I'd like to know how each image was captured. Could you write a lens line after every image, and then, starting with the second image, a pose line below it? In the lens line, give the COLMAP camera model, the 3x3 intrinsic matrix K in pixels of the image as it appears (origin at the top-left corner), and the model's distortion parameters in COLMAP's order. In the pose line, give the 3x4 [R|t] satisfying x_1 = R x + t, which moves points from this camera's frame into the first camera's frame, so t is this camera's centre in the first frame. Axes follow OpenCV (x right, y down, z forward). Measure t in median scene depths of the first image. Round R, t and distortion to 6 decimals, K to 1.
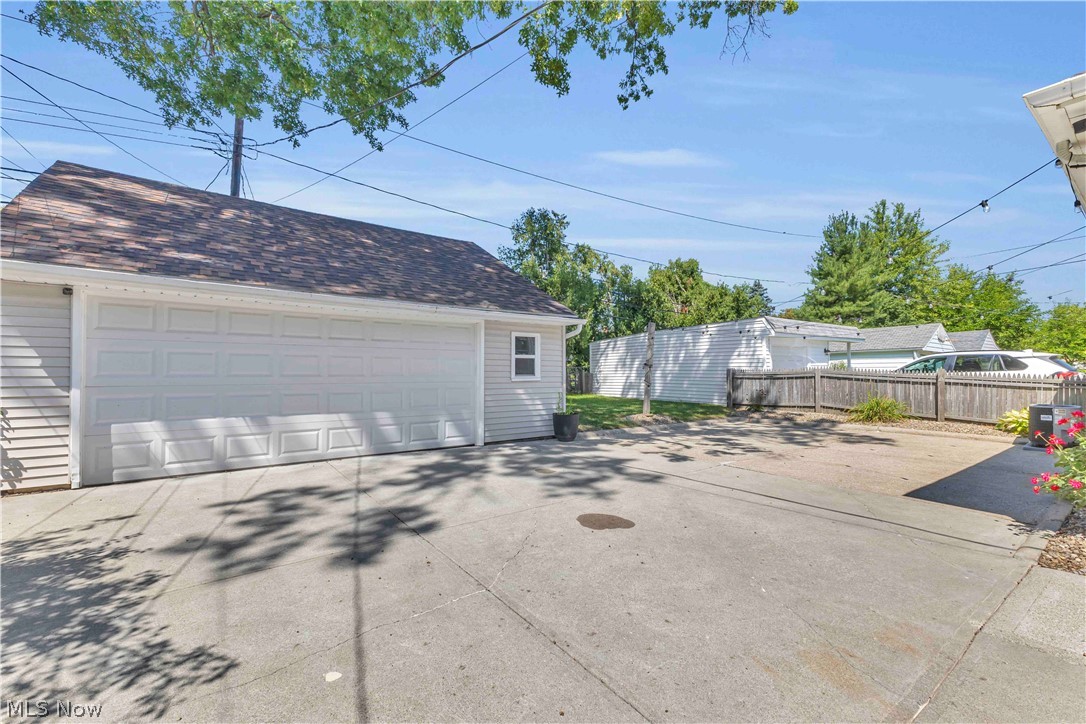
lens RADIAL K [[474.7, 0, 545.0], [0, 474.7, 359.8], [0, 0, 1]] dist [0.002344, 0.003719]
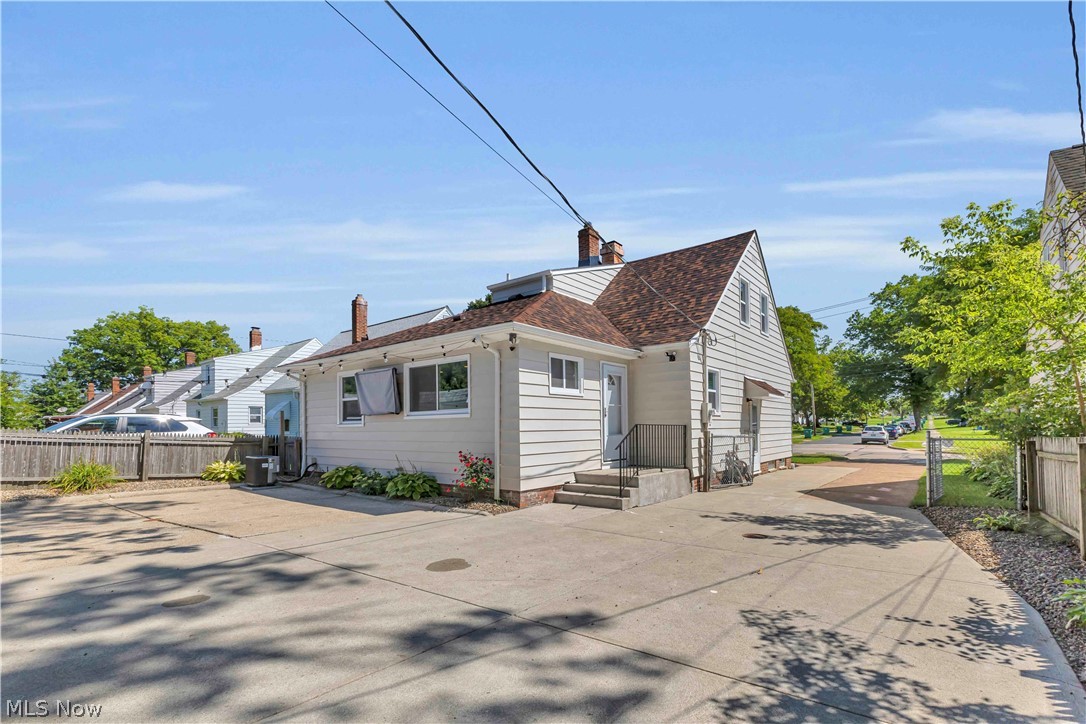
lens RADIAL K [[474.7, 0, 545.0], [0, 474.7, 359.8], [0, 0, 1]] dist [0.002344, 0.003719]
pose [[-0.245027, 0.151131, 0.957664, -1.946999], [-0.027368, 0.986304, -0.162653, 0.057844], [-0.969130, -0.066063, -0.237535, 1.870813]]
